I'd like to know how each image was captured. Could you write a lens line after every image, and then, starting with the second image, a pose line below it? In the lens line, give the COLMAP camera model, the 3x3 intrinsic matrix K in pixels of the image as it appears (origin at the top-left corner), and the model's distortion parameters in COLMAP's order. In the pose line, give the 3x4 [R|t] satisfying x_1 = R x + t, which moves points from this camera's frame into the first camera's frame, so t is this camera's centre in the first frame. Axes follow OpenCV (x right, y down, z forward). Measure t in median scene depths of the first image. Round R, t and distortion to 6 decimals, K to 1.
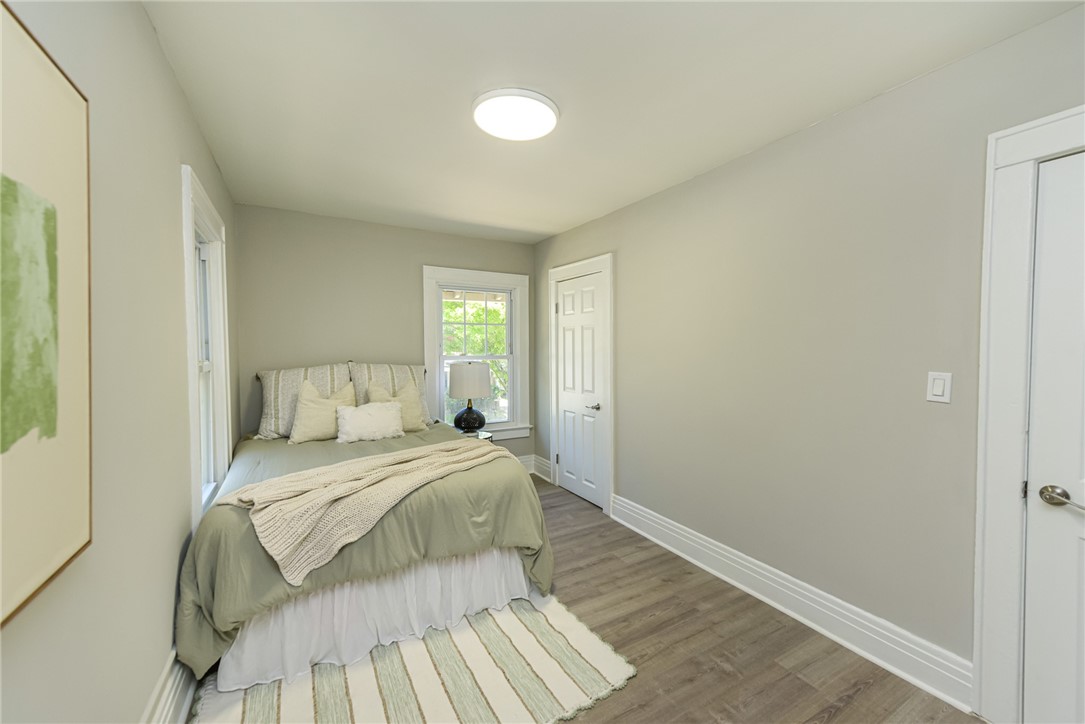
lens RADIAL K [[421.8, 0, 564.0], [0, 421.8, 356.3], [0, 0, 1]] dist [0.009912, -0.000106]
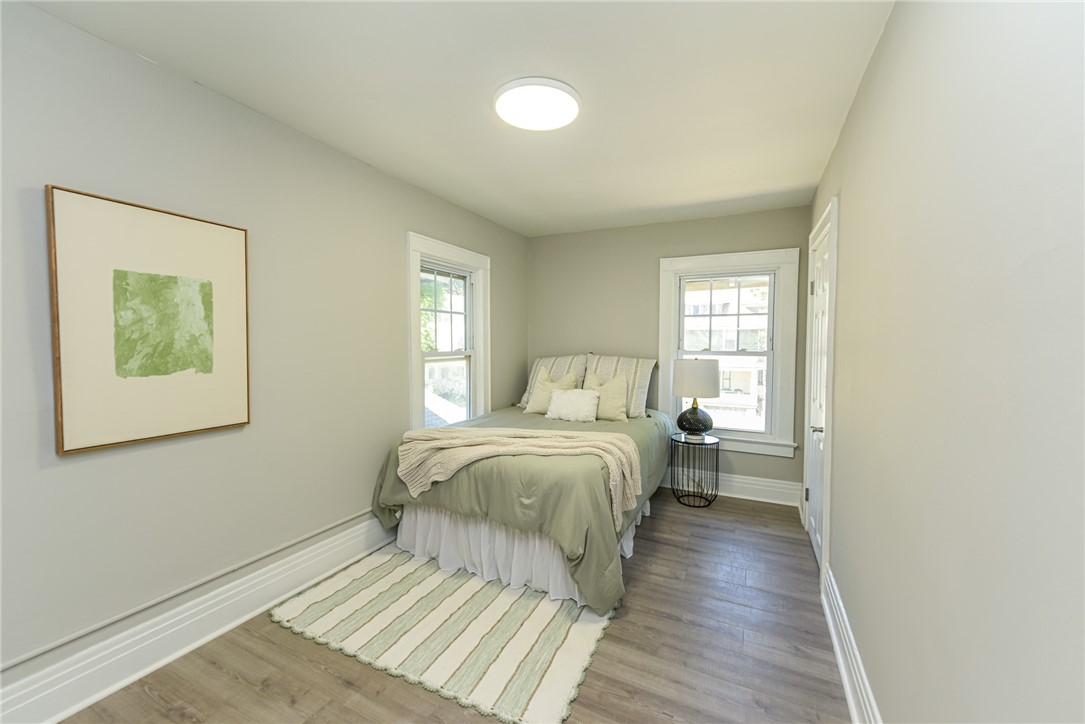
lens RADIAL K [[421.8, 0, 543.4], [0, 421.8, 357.1], [0, 0, 1]] dist [0.009912, -0.000106]
pose [[0.557582, 0.033911, -0.829429, 0.698941], [-0.023817, 0.999407, 0.024850, -0.005617], [0.829780, 0.005899, 0.558059, 0.441354]]
